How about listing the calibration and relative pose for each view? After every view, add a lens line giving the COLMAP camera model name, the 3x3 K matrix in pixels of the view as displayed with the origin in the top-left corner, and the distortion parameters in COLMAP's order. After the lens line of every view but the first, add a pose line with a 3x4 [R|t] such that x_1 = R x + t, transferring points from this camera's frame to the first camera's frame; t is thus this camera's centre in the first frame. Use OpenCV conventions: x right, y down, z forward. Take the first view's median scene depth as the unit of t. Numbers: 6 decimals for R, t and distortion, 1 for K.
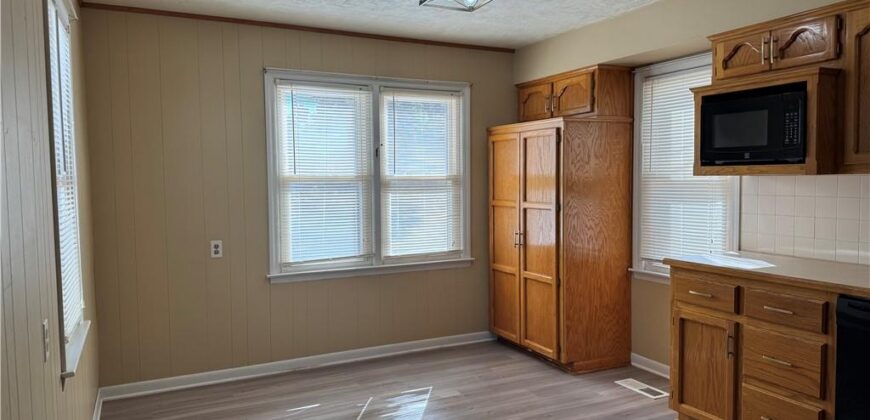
lens RADIAL K [[590.2, 0, 433.9], [0, 590.2, 210.9], [0, 0, 1]] dist [0.046754, -0.023704]
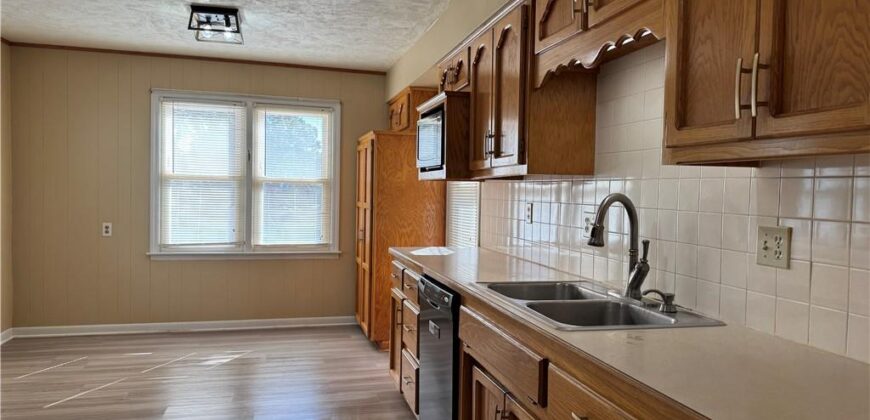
lens RADIAL K [[590.2, 0, 439.5], [0, 590.2, 215.8], [0, 0, 1]] dist [0.046754, -0.023704]
pose [[0.979223, 0.039125, -0.198975, 0.557026], [-0.042757, 0.998988, -0.013990, 0.021010], [0.198227, 0.022207, 0.979905, -0.112398]]
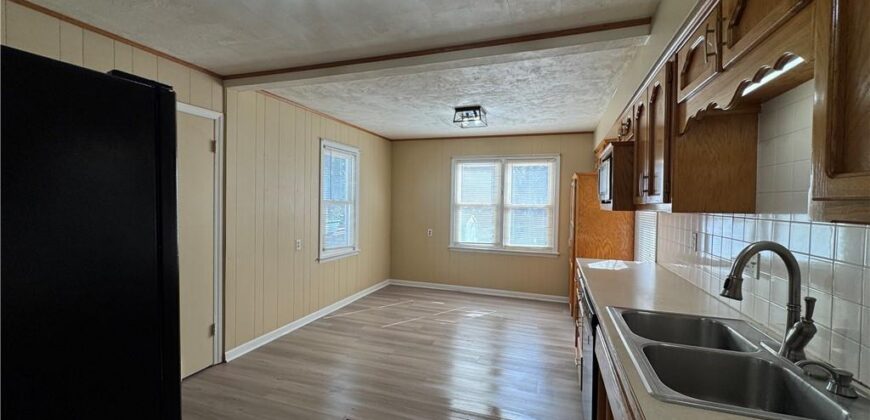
lens RADIAL K [[342.6, 0, 438.0], [0, 342.6, 209.7], [0, 0, 1]] dist [-0.008760, 0.000667]
pose [[0.702358, 0.039396, -0.710733, 0.607755], [-0.068535, 0.997571, -0.012432, -0.012417], [0.708517, 0.057442, 0.703352, 0.033665]]
